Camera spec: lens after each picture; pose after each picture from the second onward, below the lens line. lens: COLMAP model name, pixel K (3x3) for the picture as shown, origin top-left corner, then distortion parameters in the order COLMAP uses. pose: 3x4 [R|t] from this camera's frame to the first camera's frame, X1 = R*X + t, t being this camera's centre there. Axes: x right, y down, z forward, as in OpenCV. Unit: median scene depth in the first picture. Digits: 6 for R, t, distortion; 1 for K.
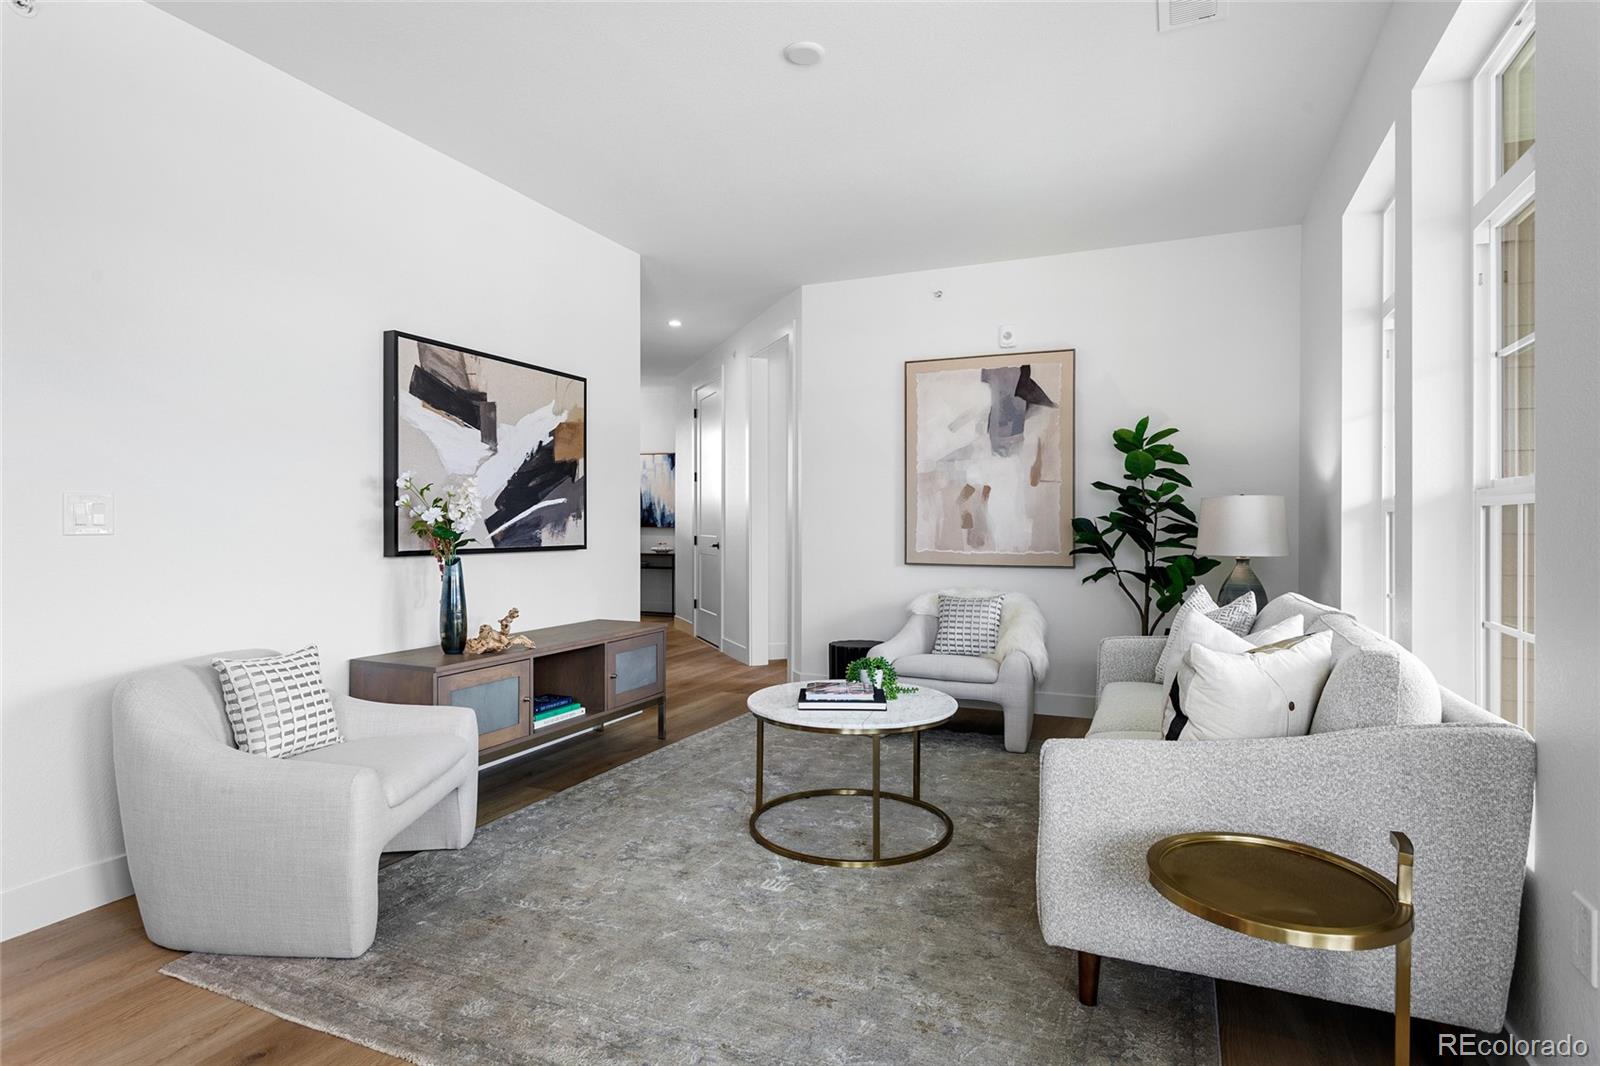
lens RADIAL K [[839.3, 0, 800.0], [0, 839.3, 533.0], [0, 0, 1]] dist [-0.012245, 0.000047]
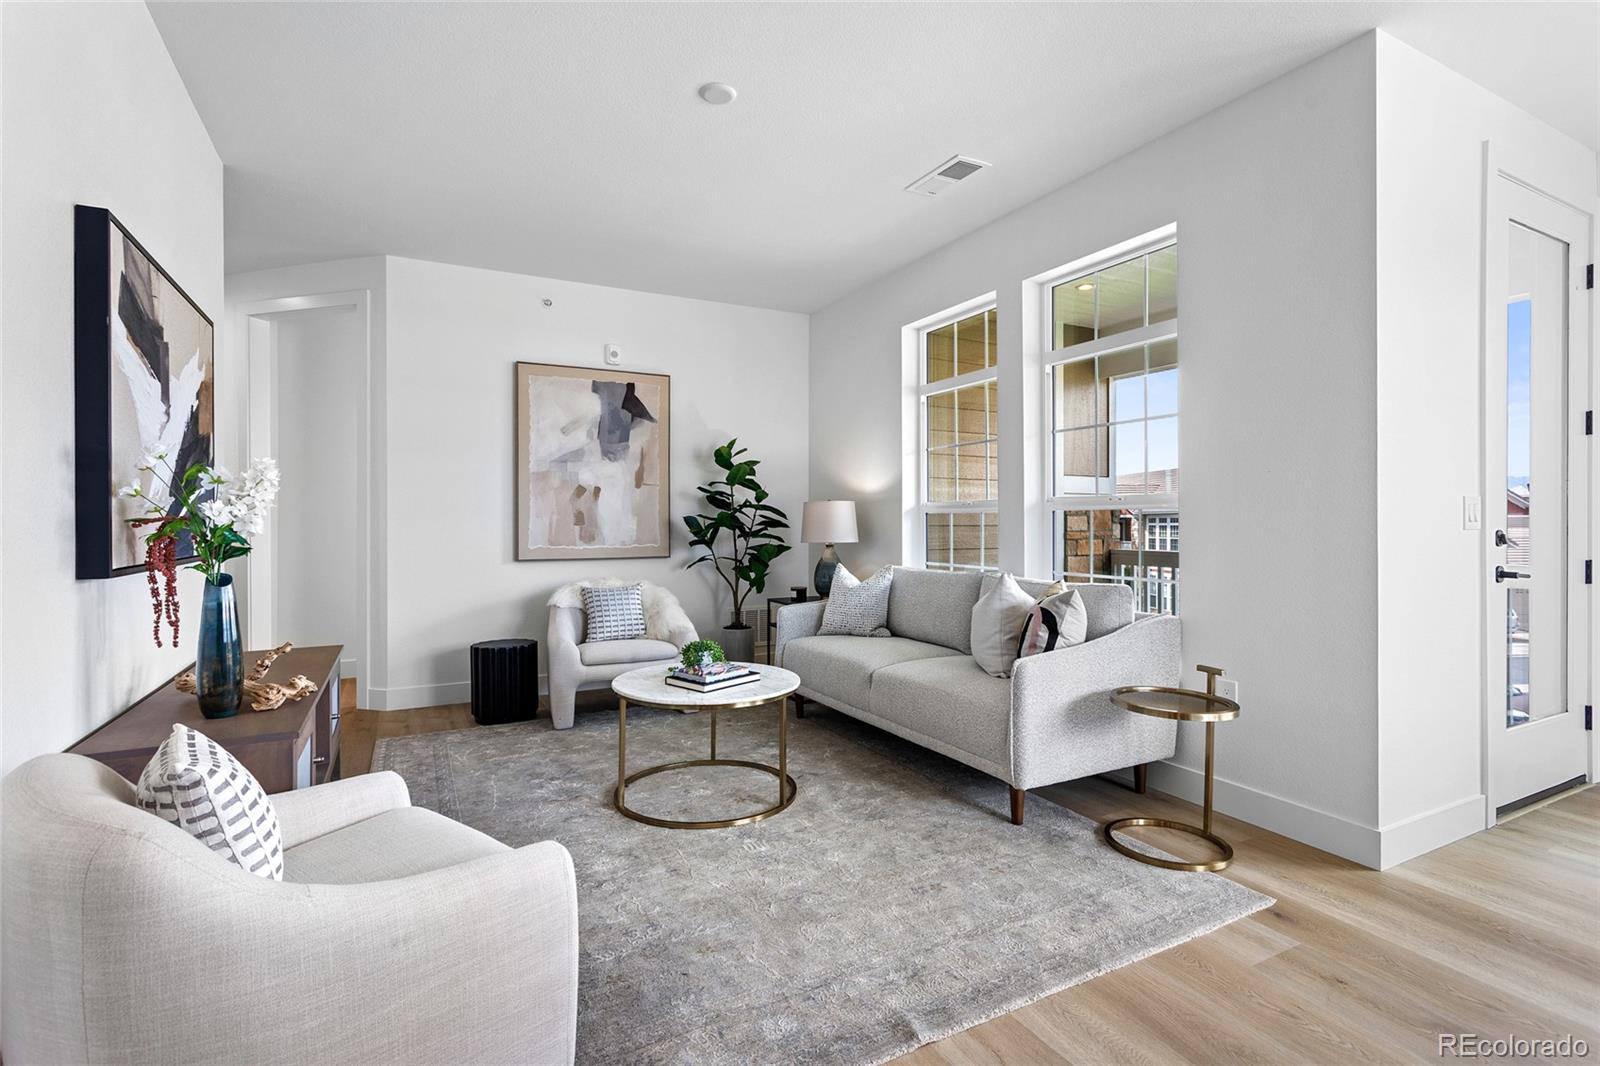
lens RADIAL K [[770.0, 0, 797.5], [0, 770.0, 523.6], [0, 0, 1]] dist [0.000996, 0.000584]
pose [[0.613978, -0.005999, 0.789301, -0.451688], [0.011151, 0.999937, -0.001075, -0.003847], [-0.789245, 0.009462, 0.614006, 0.183306]]
